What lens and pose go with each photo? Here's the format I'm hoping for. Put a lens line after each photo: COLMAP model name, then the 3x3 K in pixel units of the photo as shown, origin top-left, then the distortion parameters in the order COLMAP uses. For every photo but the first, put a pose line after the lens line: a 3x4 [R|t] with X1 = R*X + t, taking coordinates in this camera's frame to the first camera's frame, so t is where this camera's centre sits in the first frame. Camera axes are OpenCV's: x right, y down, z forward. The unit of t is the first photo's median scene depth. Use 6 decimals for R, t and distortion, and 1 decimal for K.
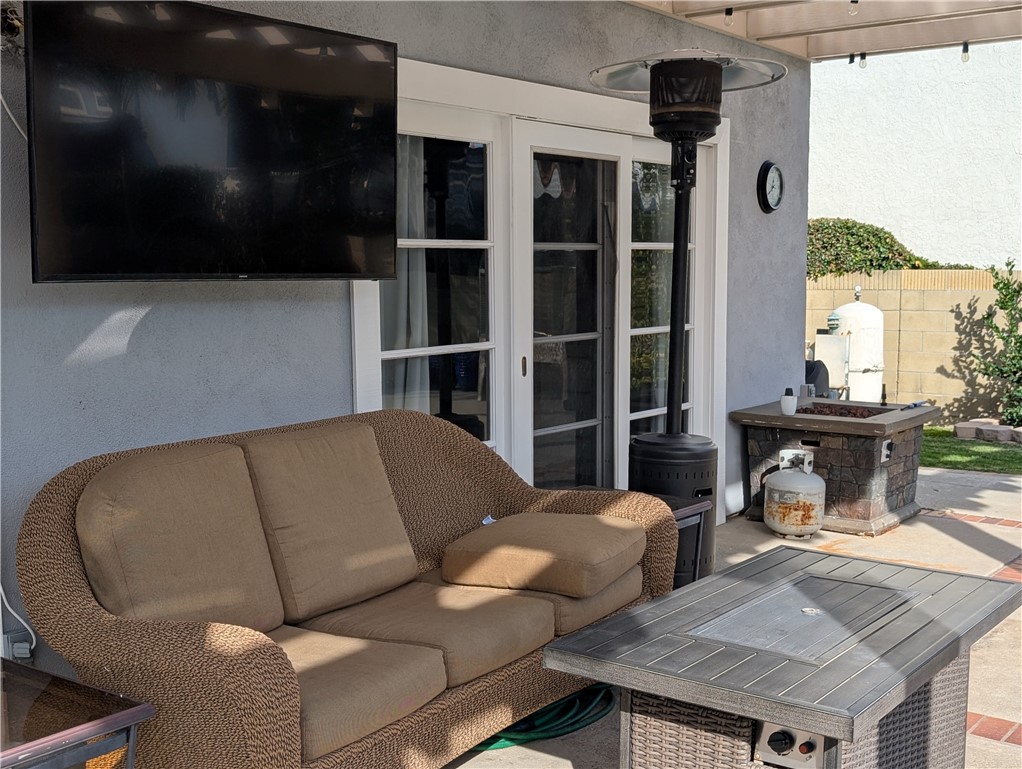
lens RADIAL K [[1230.4, 0, 513.3], [0, 1230.4, 408.6], [0, 0, 1]] dist [-0.000158, -0.010256]
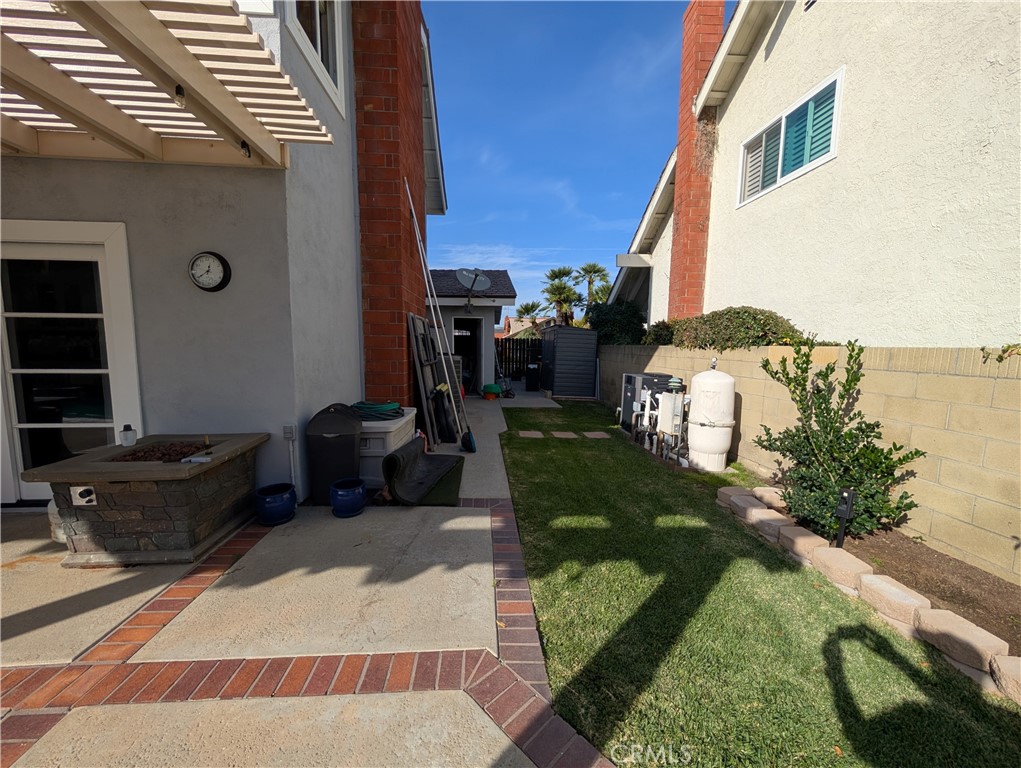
lens RADIAL K [[389.8, 0, 507.2], [0, 389.8, 384.5], [0, 0, 1]] dist [0.000023, 0.000274]
pose [[0.653384, 0.089867, -0.751674, 0.745645], [-0.103186, 0.994234, 0.029173, -0.104034], [0.749962, 0.058501, 0.658889, 0.963995]]
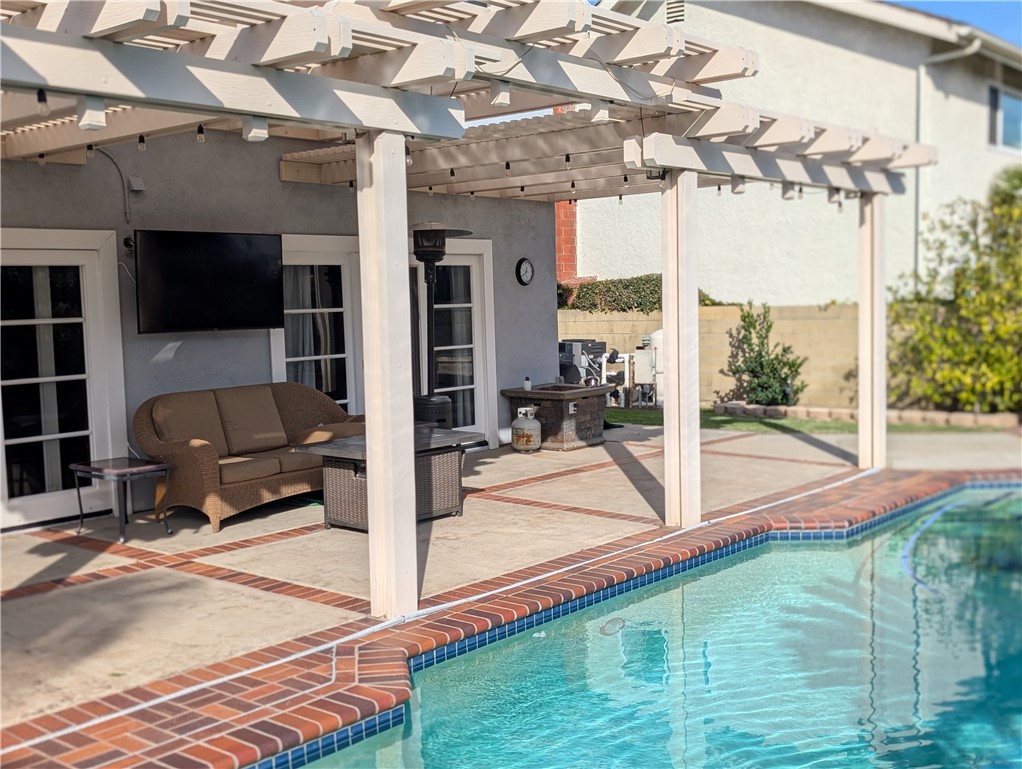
lens RADIAL K [[1139.1, 0, 511.0], [0, 1139.1, 384.5], [0, 0, 1]] dist [0.084162, -0.009258]
pose [[0.997547, -0.016384, -0.068055, 0.305441], [0.013832, 0.999189, -0.037805, 0.059850], [0.068619, 0.036771, 0.996965, -0.747752]]
